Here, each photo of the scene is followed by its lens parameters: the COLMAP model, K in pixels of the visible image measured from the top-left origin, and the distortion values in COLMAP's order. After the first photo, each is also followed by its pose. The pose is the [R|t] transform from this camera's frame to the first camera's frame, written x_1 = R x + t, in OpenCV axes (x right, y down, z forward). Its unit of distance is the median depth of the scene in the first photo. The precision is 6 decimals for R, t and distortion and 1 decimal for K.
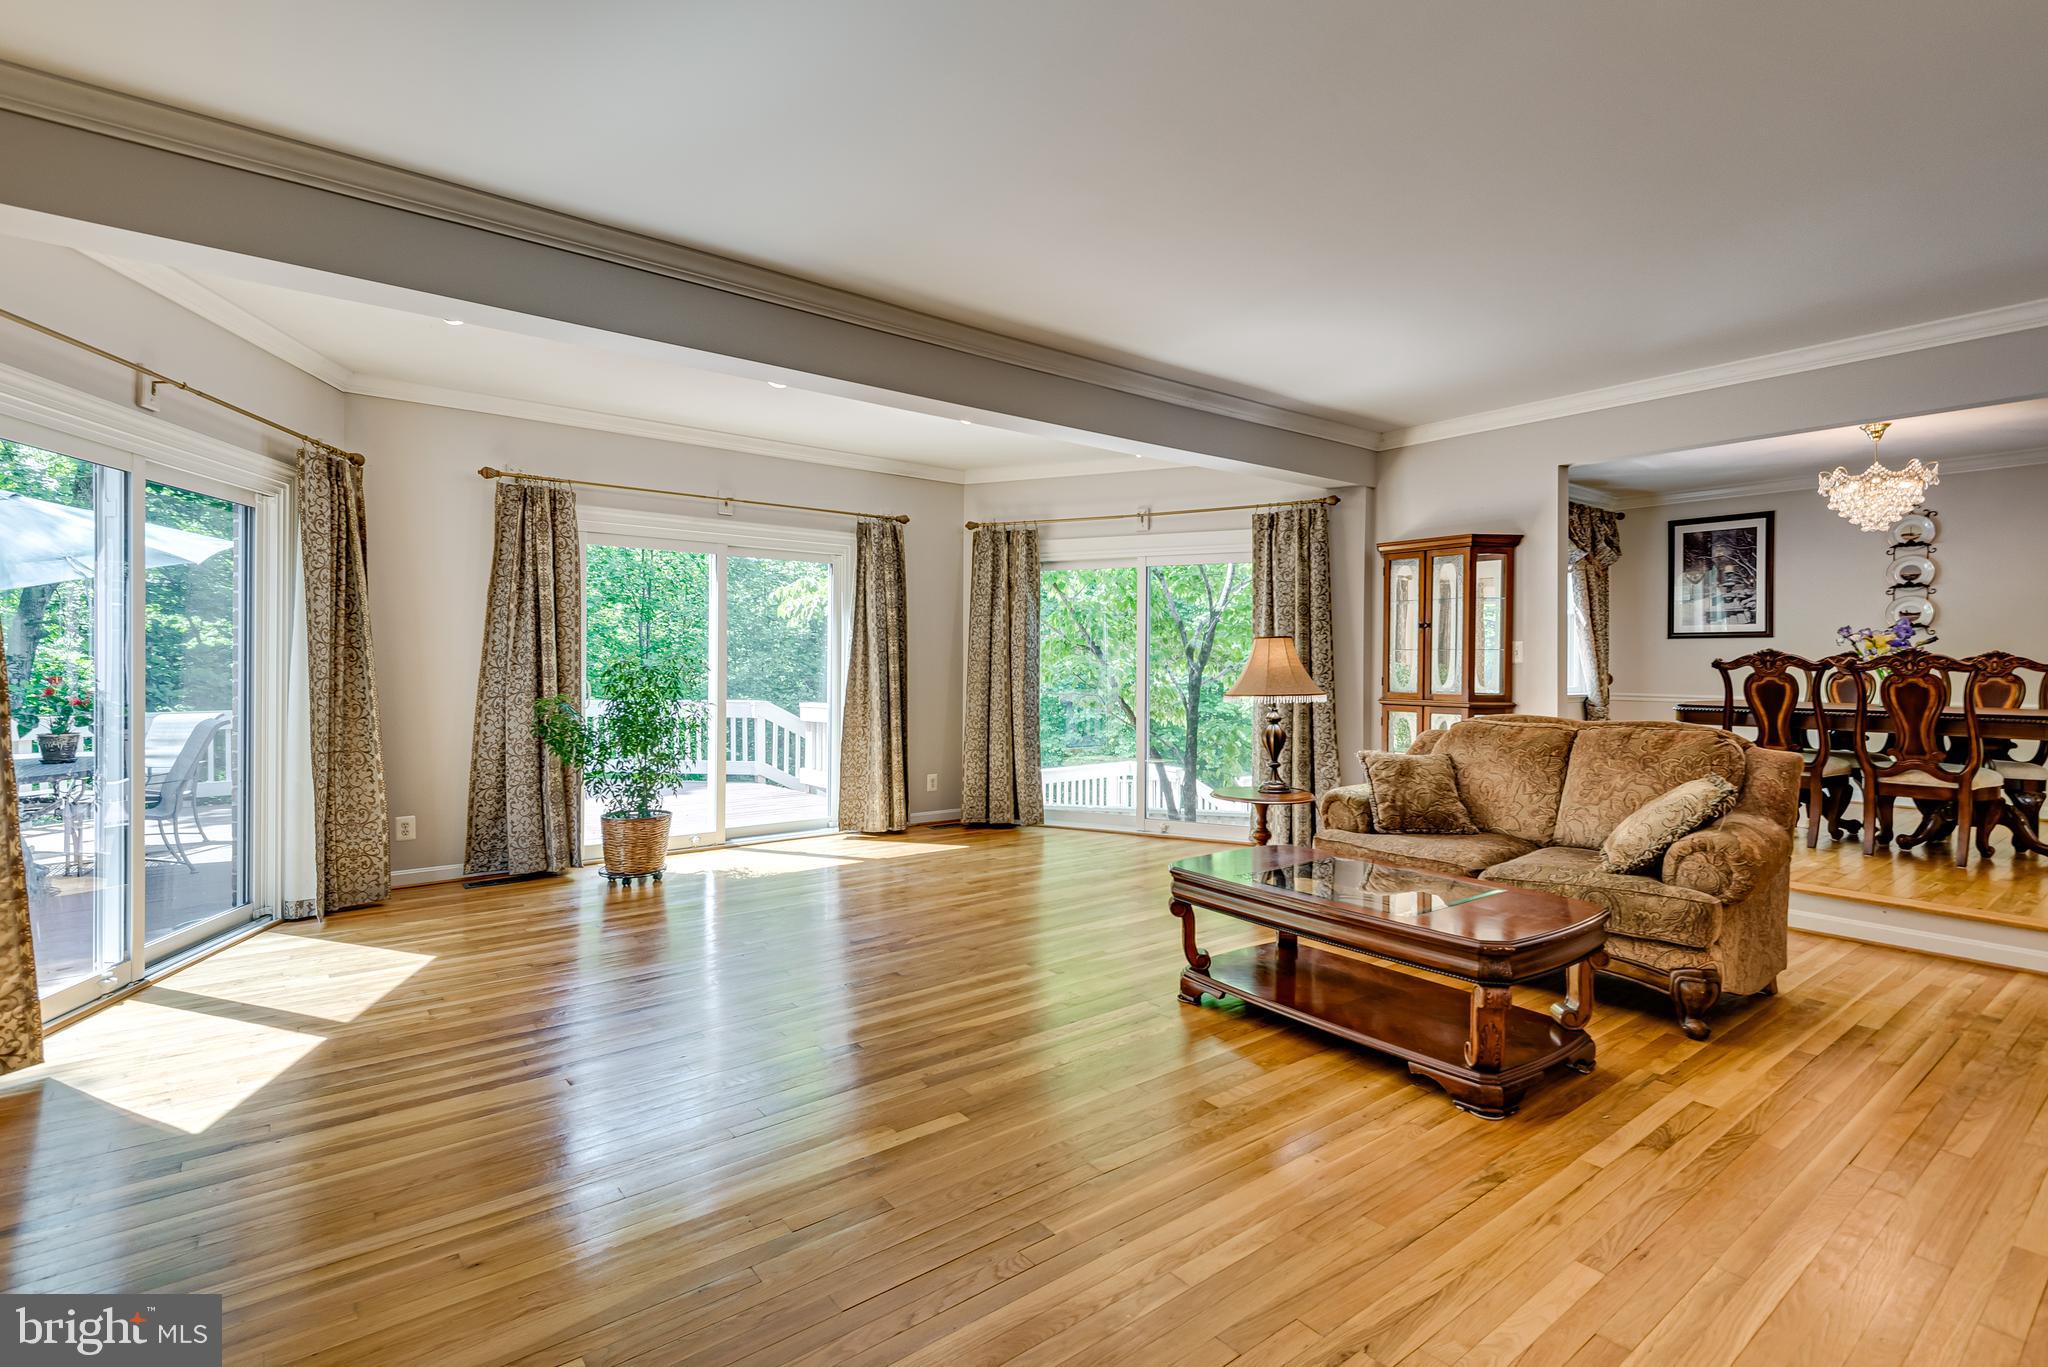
lens RADIAL K [[945.5, 0, 1015.3], [0, 945.5, 670.2], [0, 0, 1]] dist [0.026033, -0.004815]
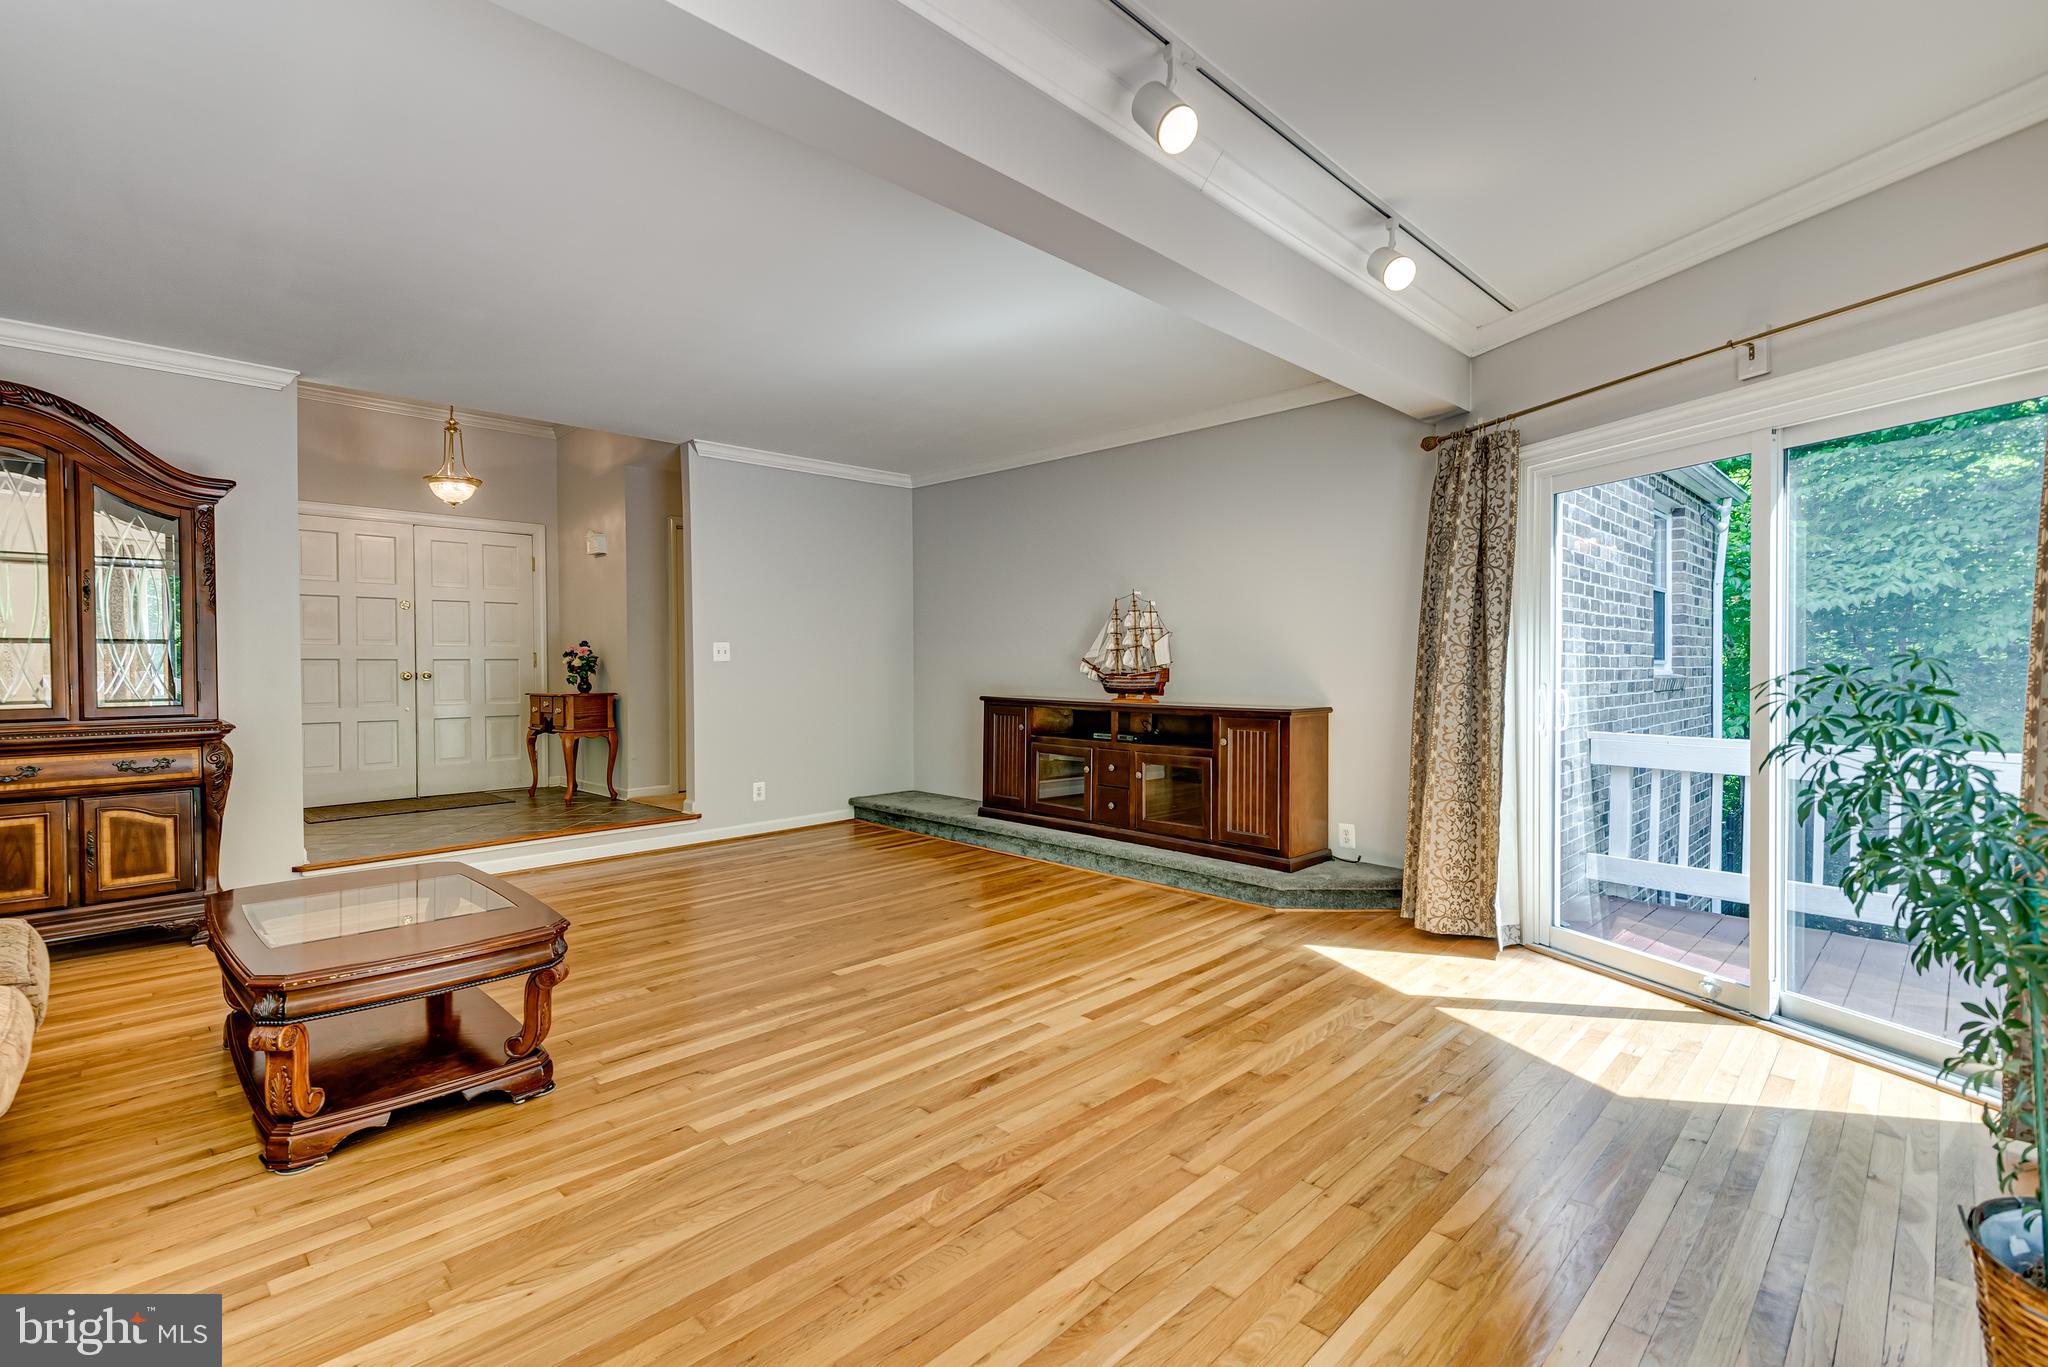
lens RADIAL K [[945.5, 0, 1027.5], [0, 945.5, 673.7], [0, 0, 1]] dist [0.026033, -0.004815]
pose [[-0.990557, 0.012153, -0.136560, -0.131914], [0.009683, 0.999778, 0.018733, -0.019587], [0.136757, 0.017234, -0.990455, 2.065784]]
